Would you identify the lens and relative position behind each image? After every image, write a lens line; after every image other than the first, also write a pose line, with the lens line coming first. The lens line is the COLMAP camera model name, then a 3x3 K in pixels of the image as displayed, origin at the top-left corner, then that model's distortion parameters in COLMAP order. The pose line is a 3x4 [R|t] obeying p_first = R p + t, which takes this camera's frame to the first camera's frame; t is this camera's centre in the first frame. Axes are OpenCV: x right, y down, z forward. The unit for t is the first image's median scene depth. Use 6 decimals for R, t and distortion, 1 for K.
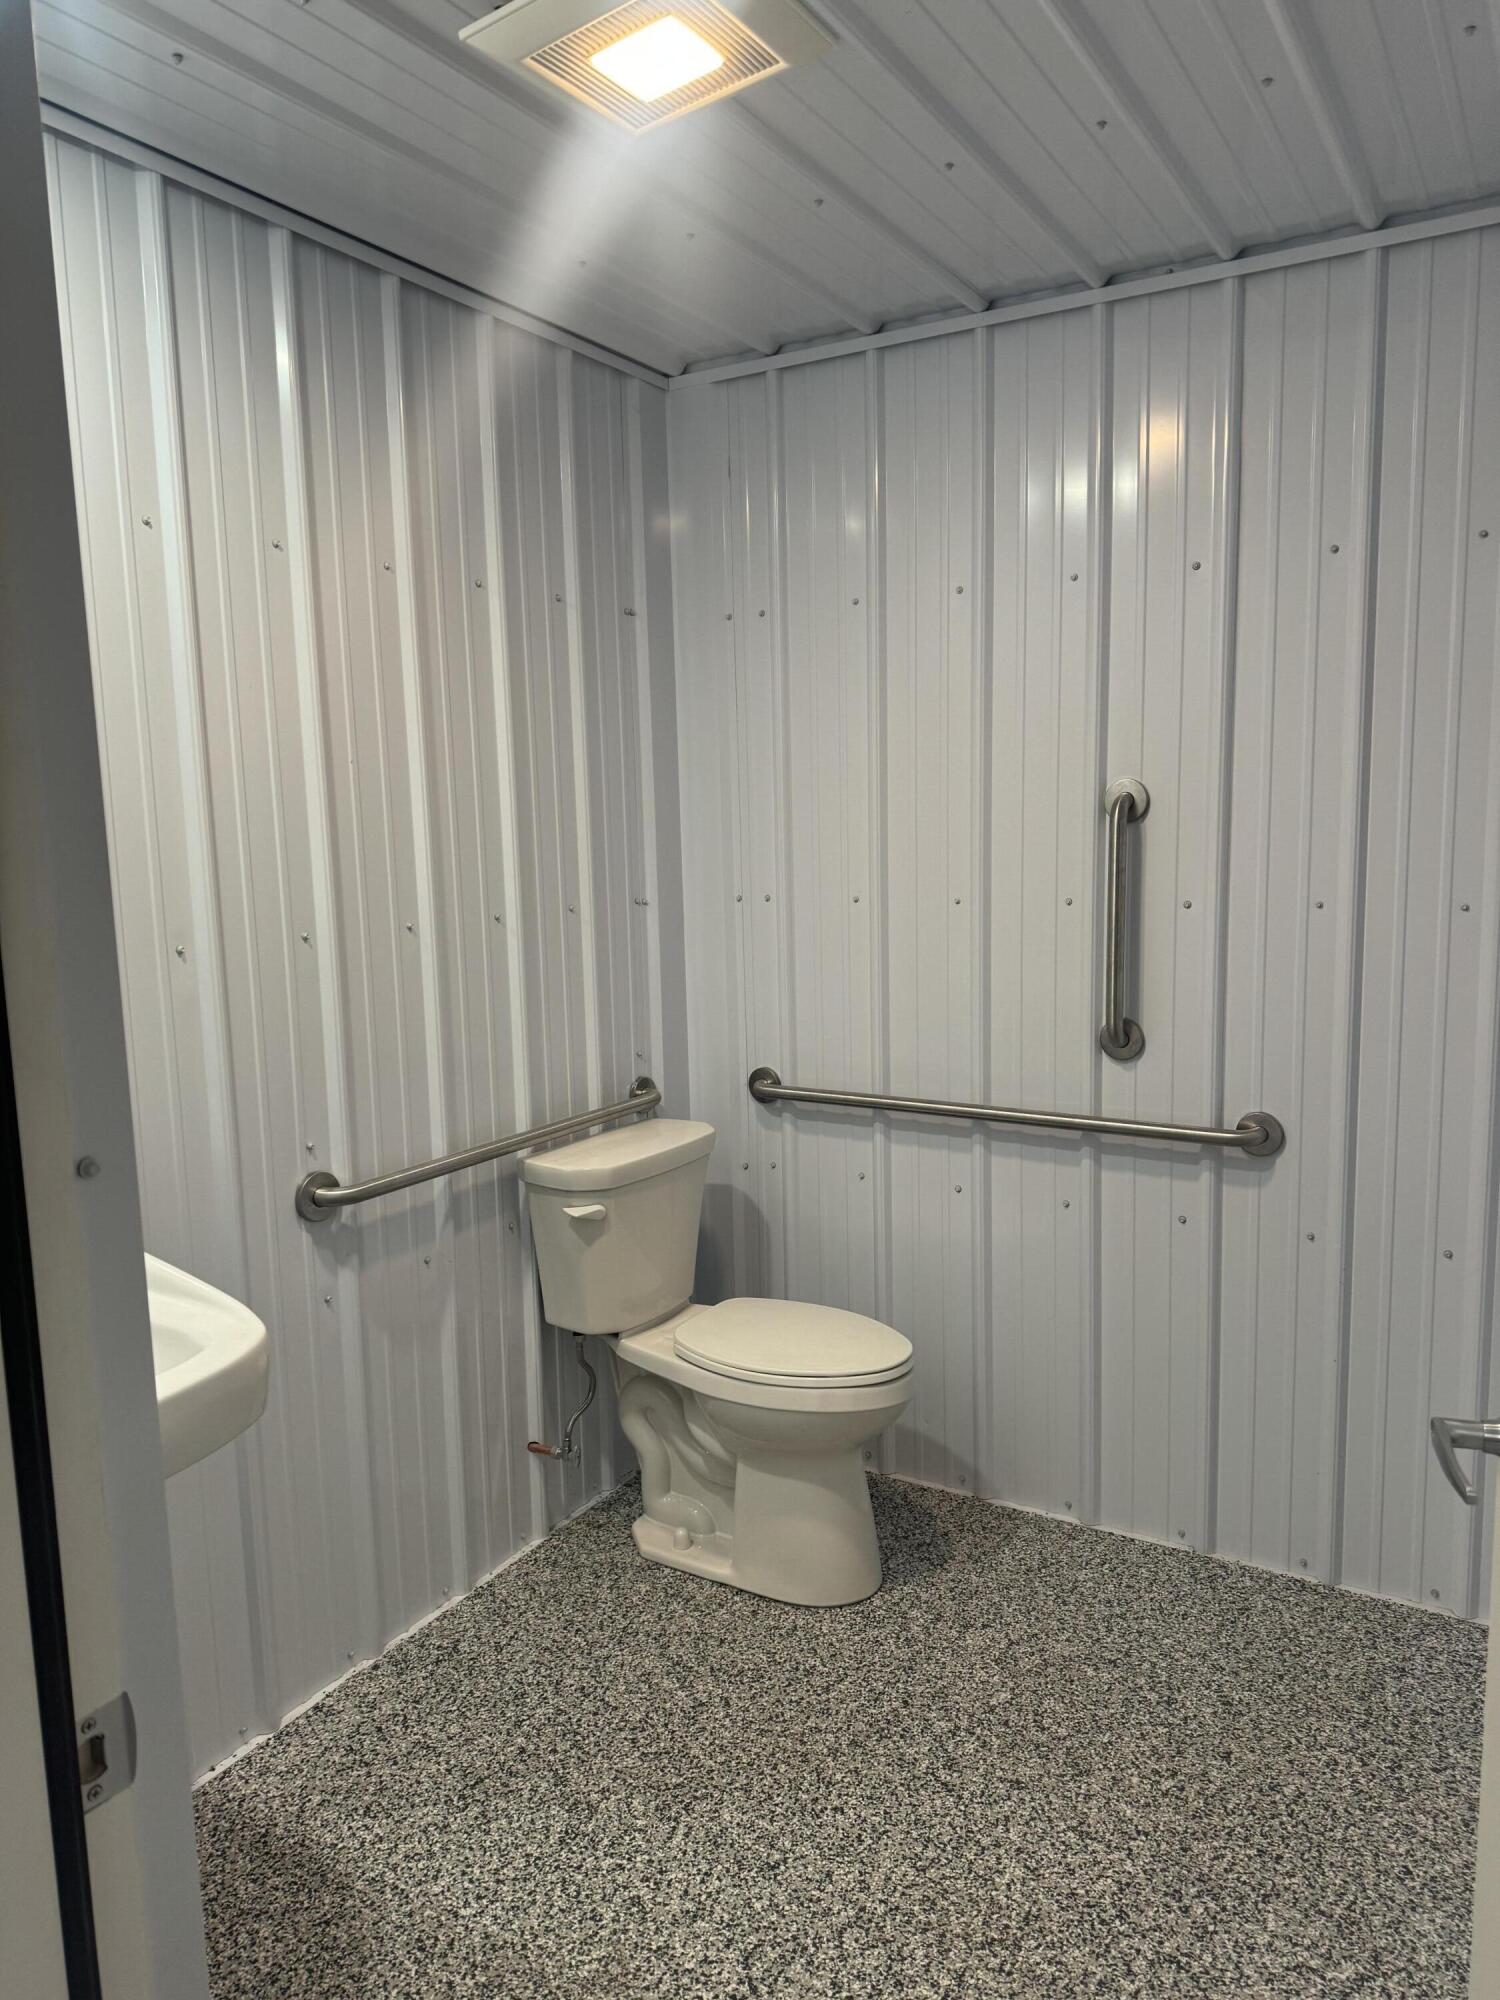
lens RADIAL K [[1405.5, 0, 720.7], [0, 1405.5, 999.9], [0, 0, 1]] dist [0.094353, -0.115085]
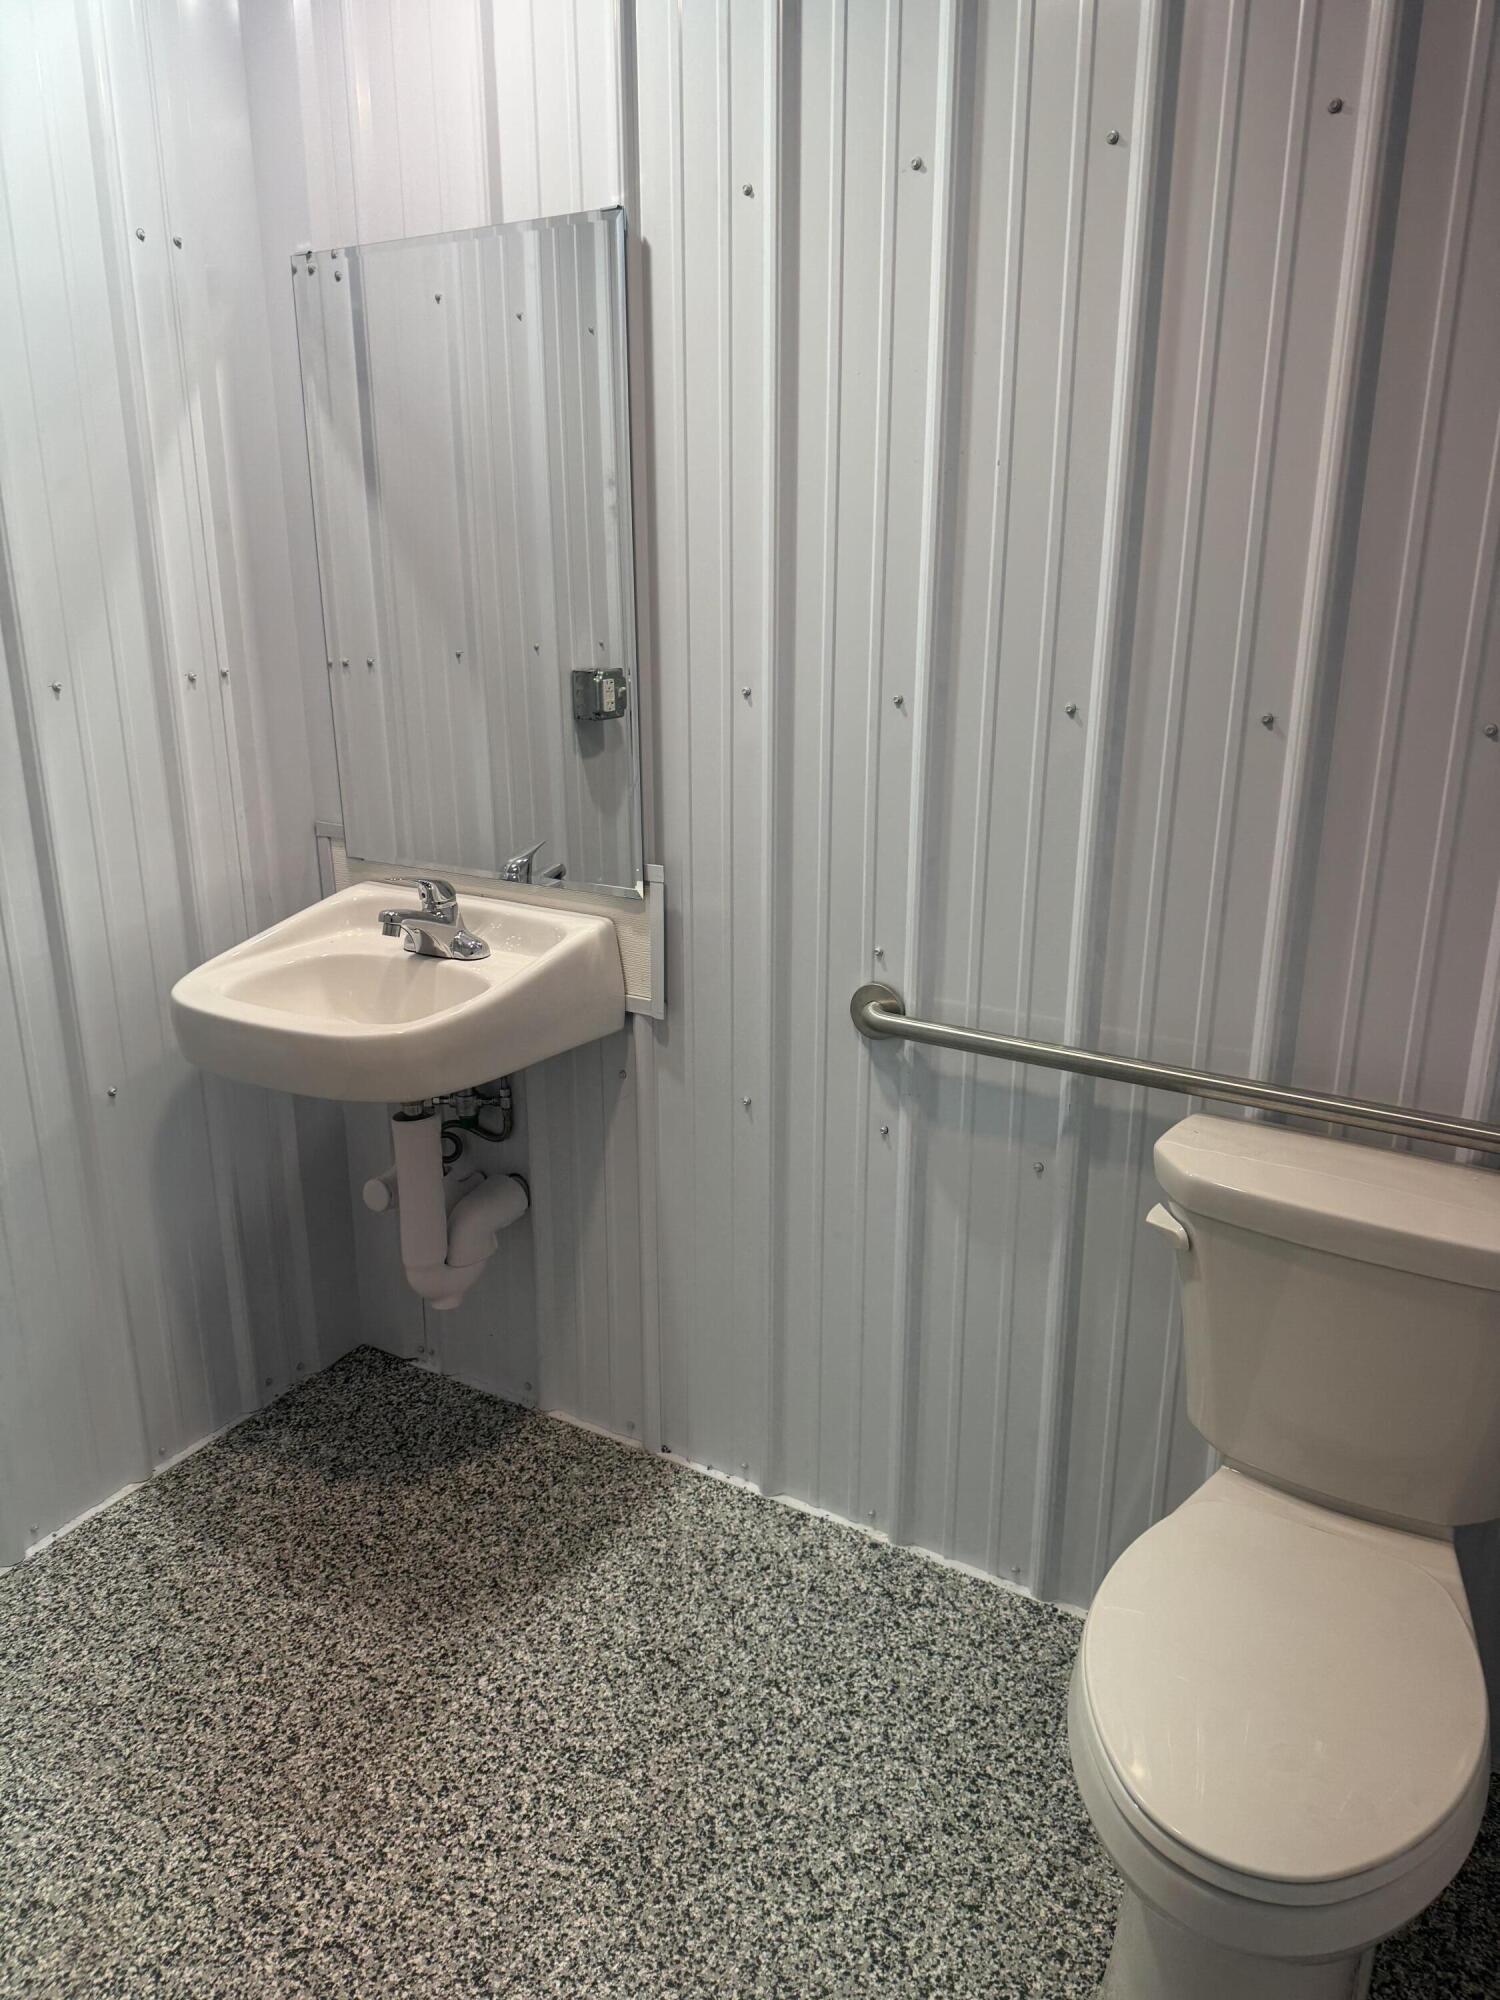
lens RADIAL K [[1368.0, 0, 750.0], [0, 1368.0, 1000.0], [0, 0, 1]] dist [-0.014549, -0.004359]
pose [[0.025302, 0.327080, -0.944658, 0.516811], [-0.137559, 0.937111, 0.320782, -0.126648], [0.990170, 0.121830, 0.068703, 0.964117]]
